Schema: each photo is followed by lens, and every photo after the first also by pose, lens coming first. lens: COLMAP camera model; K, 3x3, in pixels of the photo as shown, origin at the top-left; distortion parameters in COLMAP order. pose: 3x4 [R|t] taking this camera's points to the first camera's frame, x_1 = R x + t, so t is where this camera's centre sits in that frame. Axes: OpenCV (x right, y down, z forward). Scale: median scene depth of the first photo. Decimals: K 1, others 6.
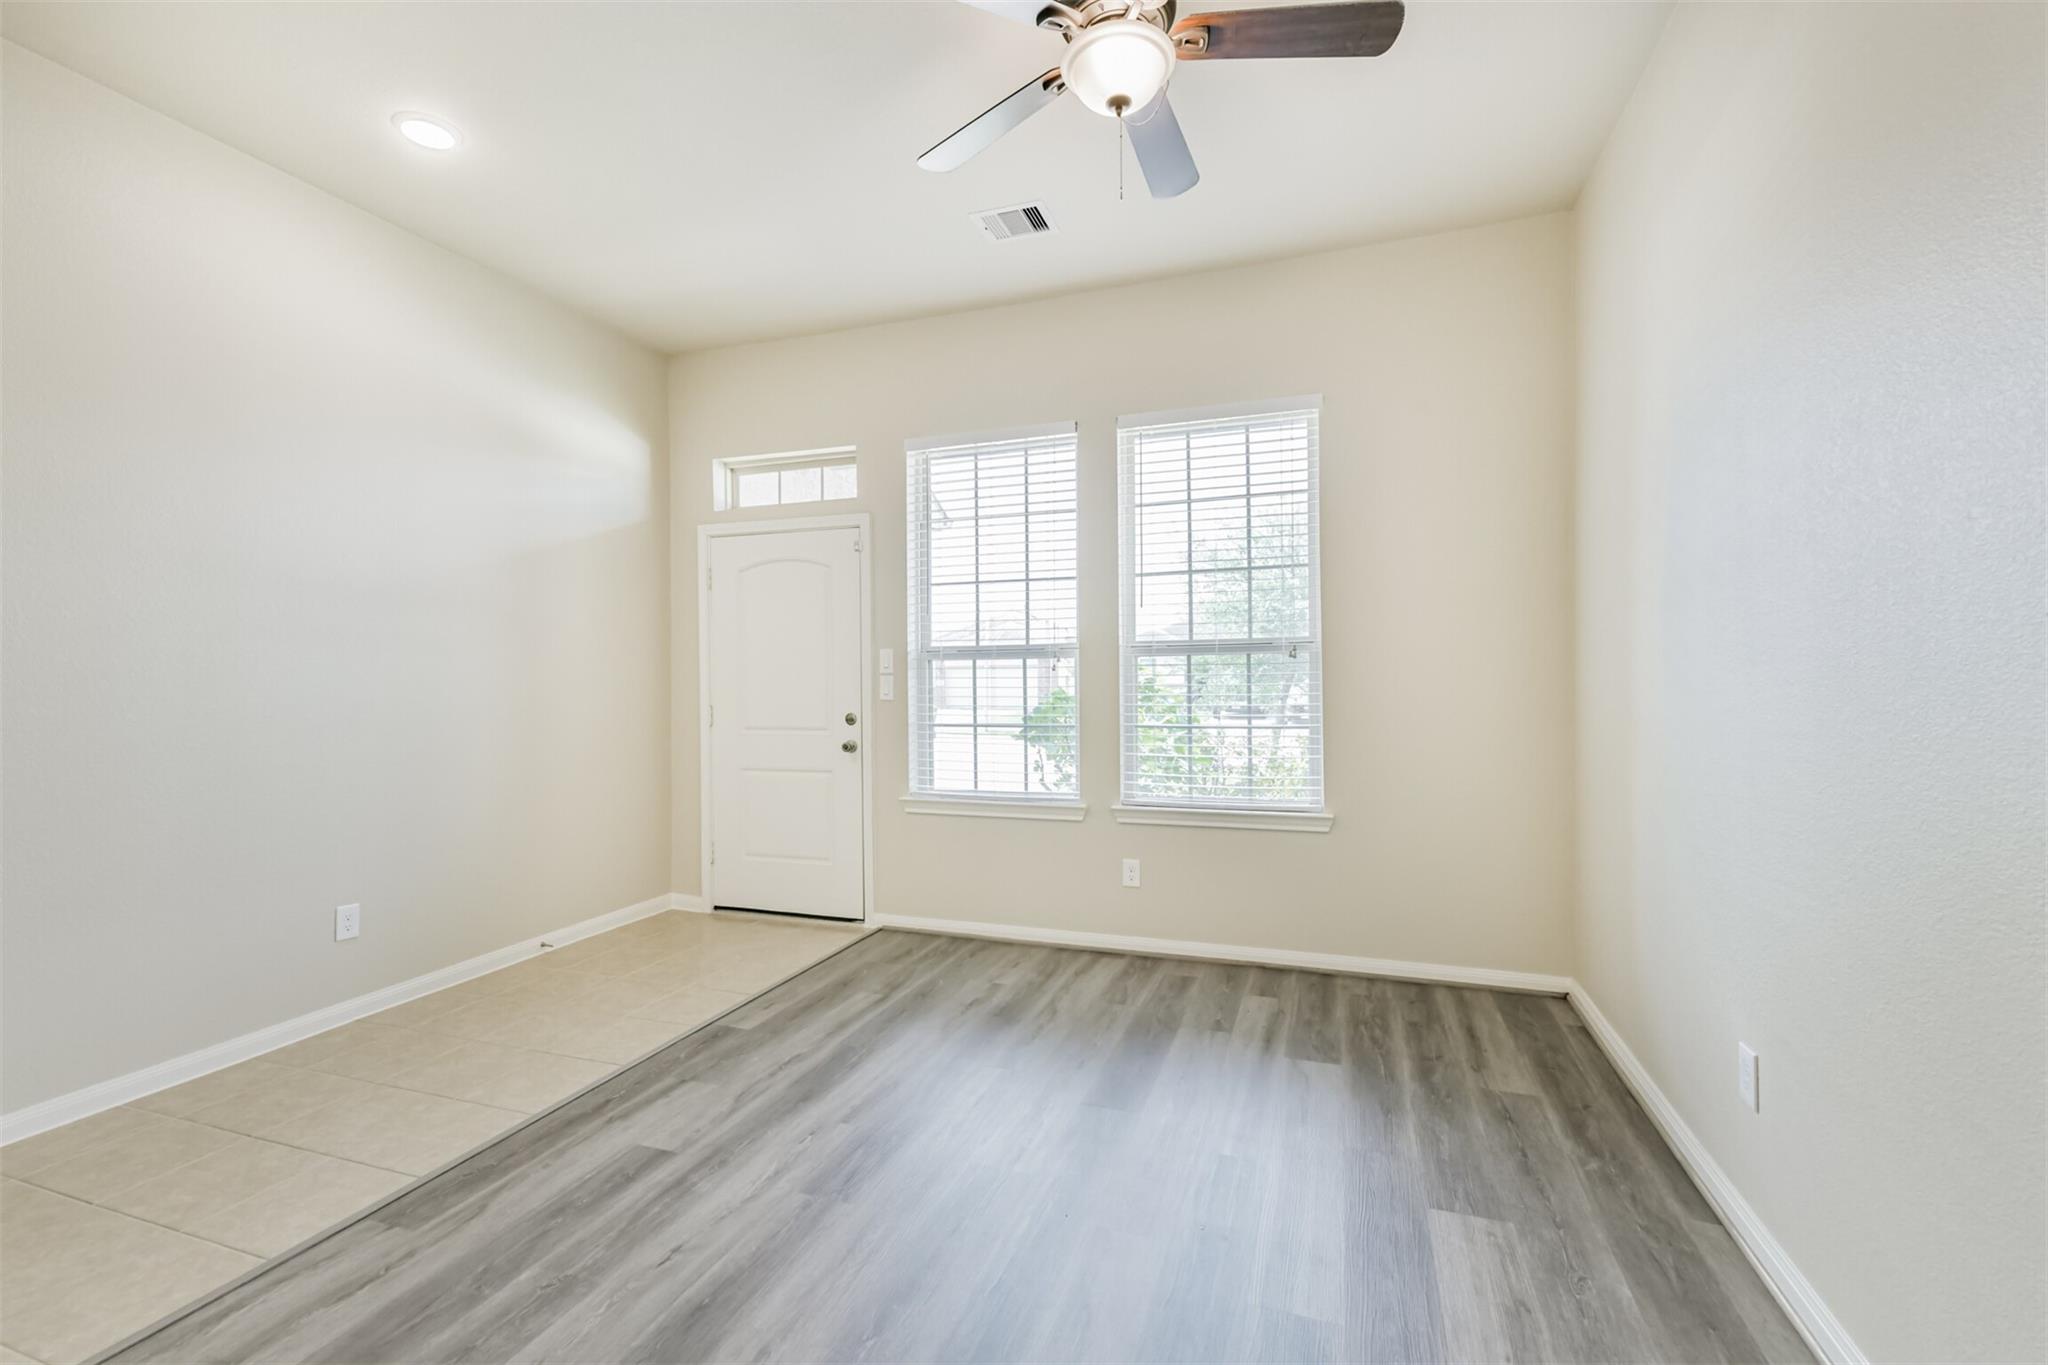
lens RADIAL K [[886.4, 0, 1025.0], [0, 886.4, 687.9], [0, 0, 1]] dist [0.014612, -0.004138]
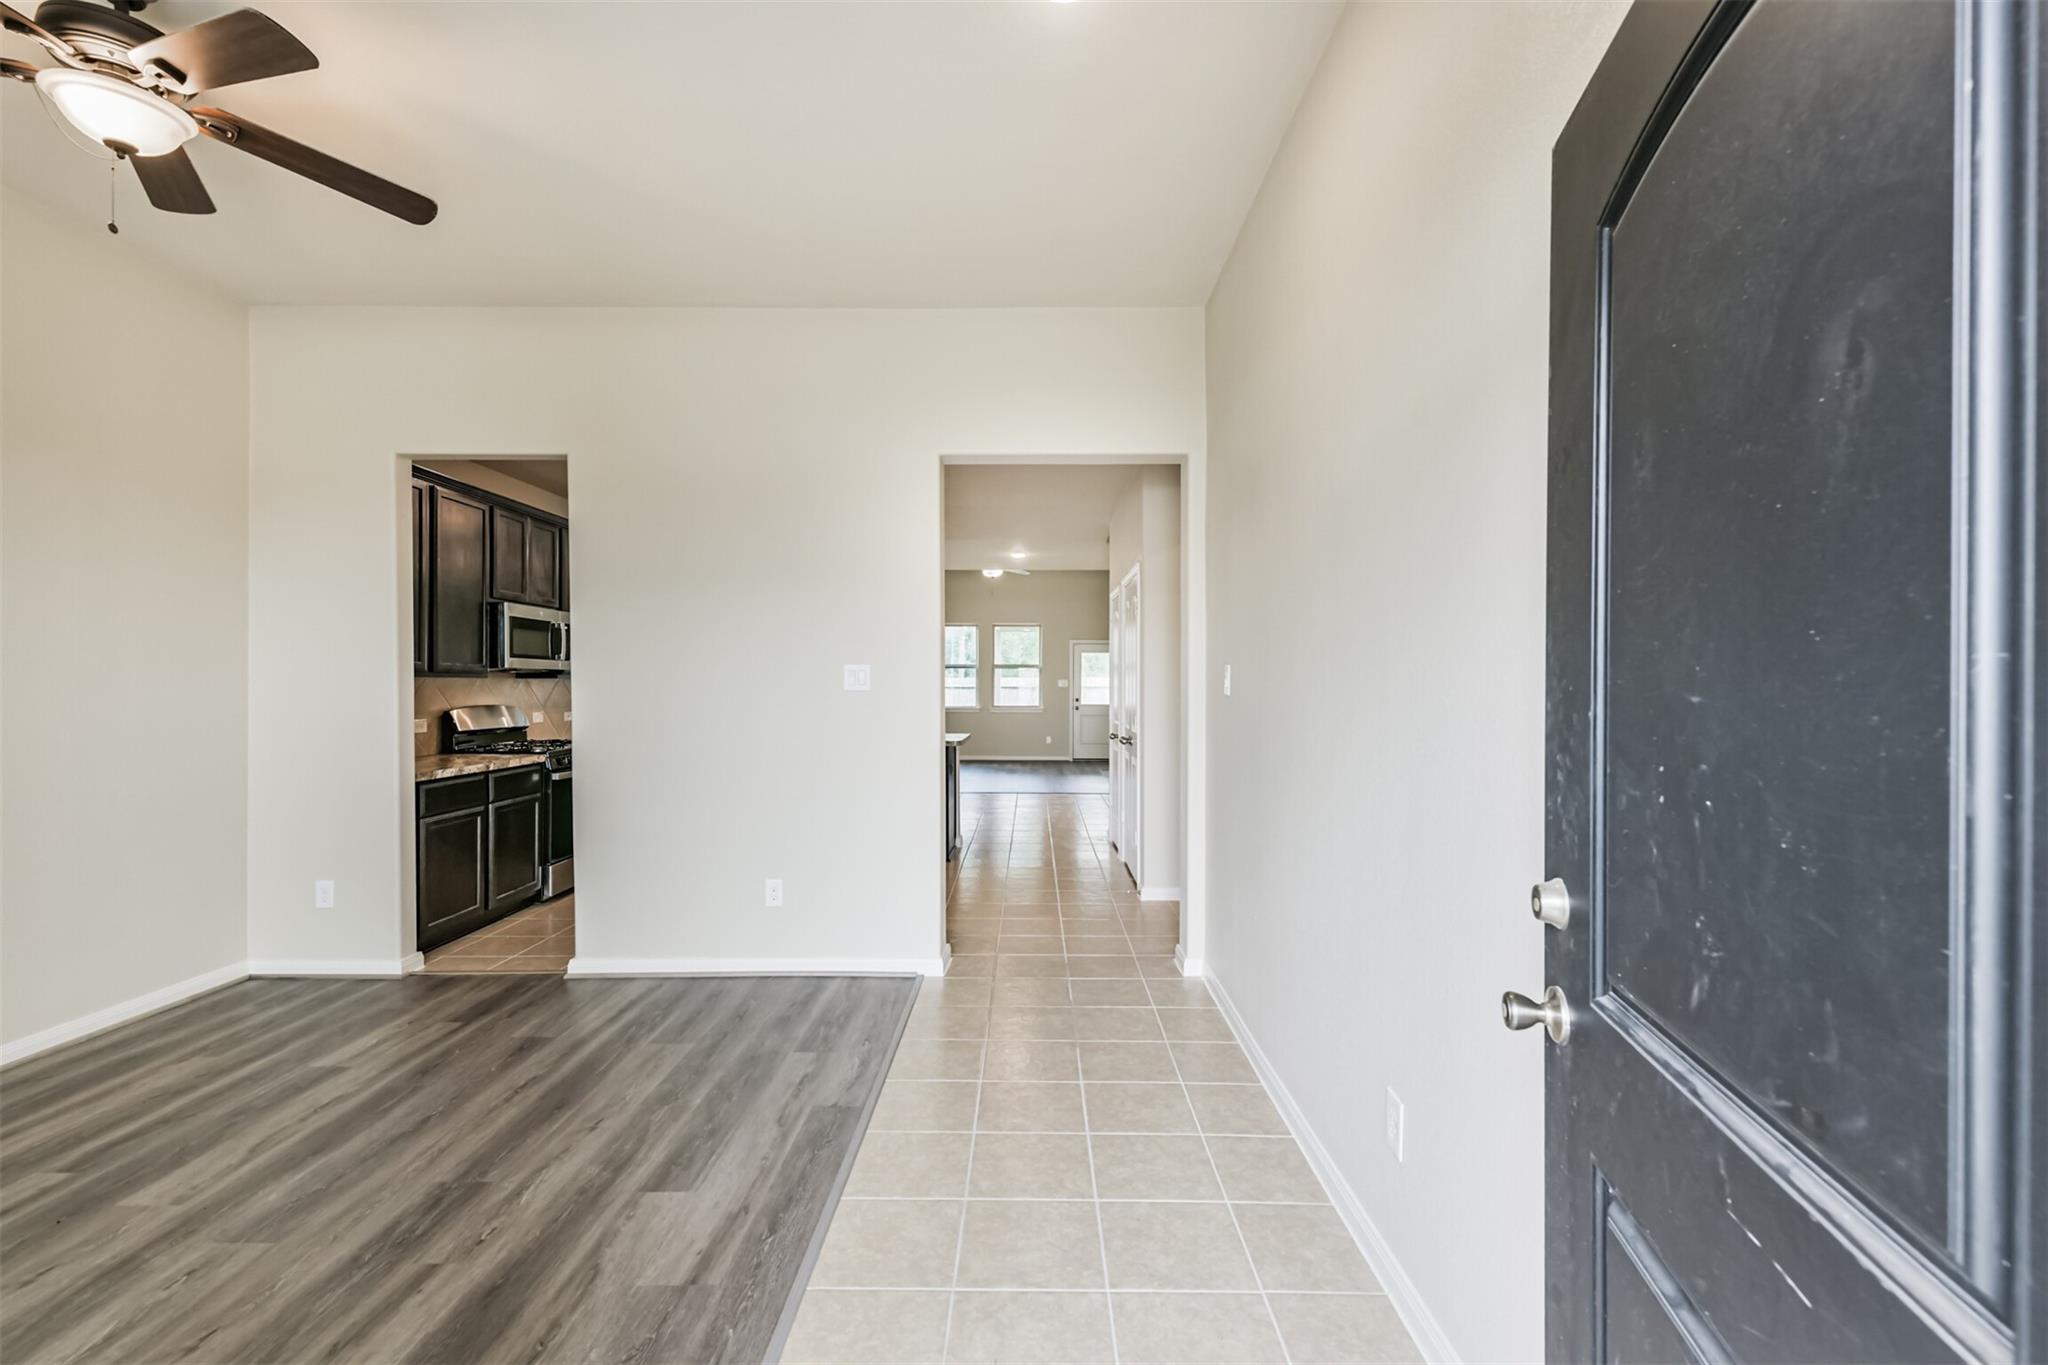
lens RADIAL K [[886.4, 0, 1026.4], [0, 886.4, 676.8], [0, 0, 1]] dist [0.014612, -0.004138]
pose [[-0.945479, 0.000643, -0.325681, -0.437314], [-0.001738, 0.999974, 0.007017, -0.044471], [0.325677, 0.007201, -0.945454, 1.897869]]
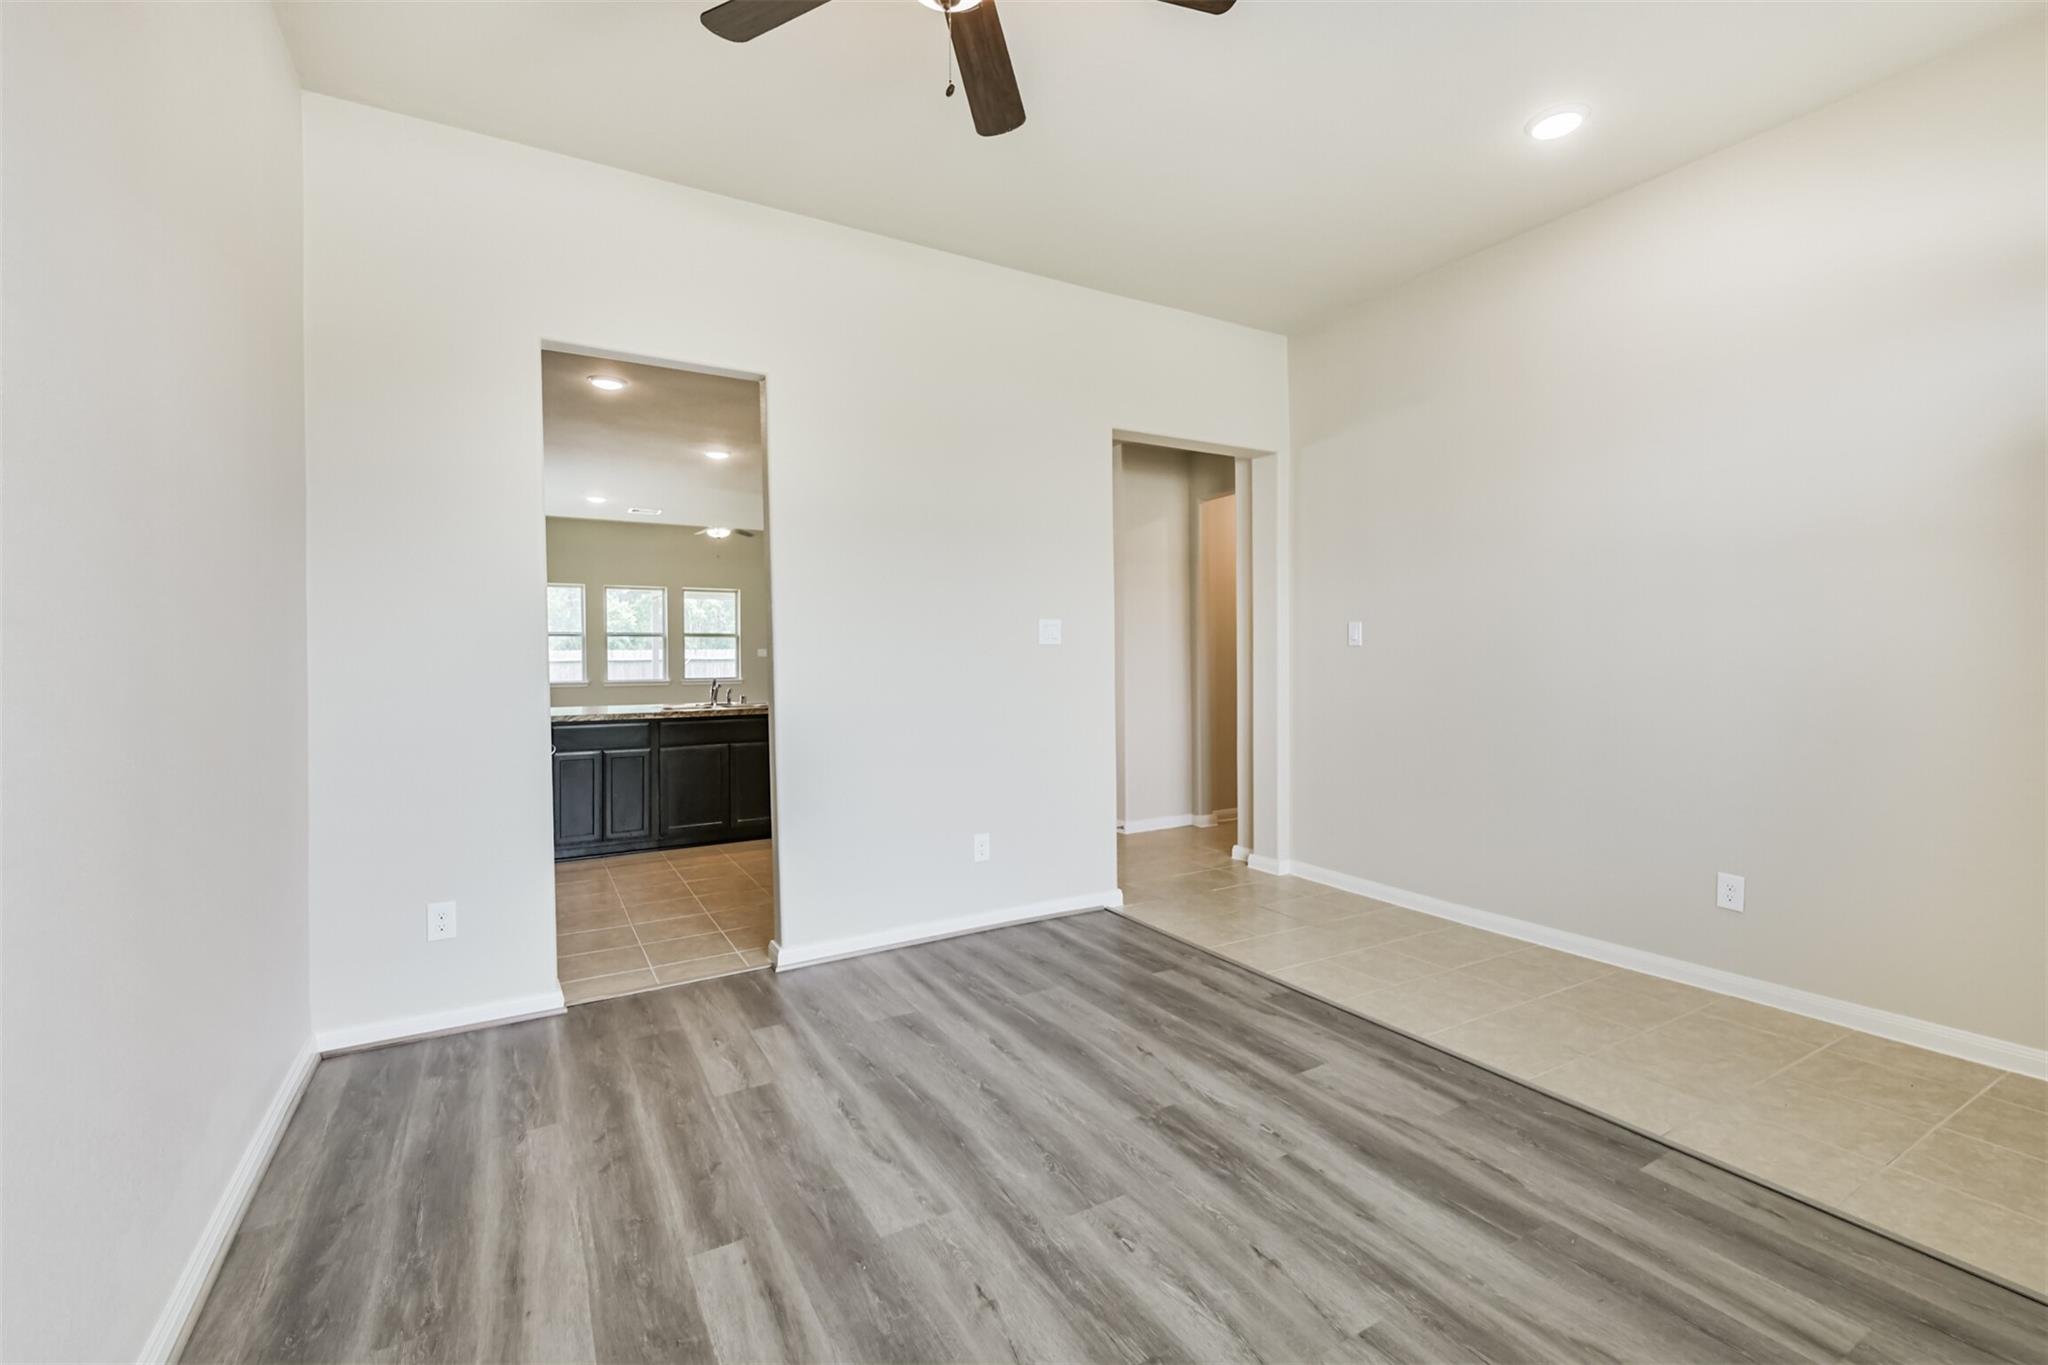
lens RADIAL K [[886.4, 0, 1021.3], [0, 886.4, 670.3], [0, 0, 1]] dist [0.014612, -0.004138]
pose [[-0.648067, 0.022912, -0.761239, 0.601790], [0.001898, 0.999593, 0.028470, -0.007982], [0.761581, 0.017006, -0.647846, 1.335057]]
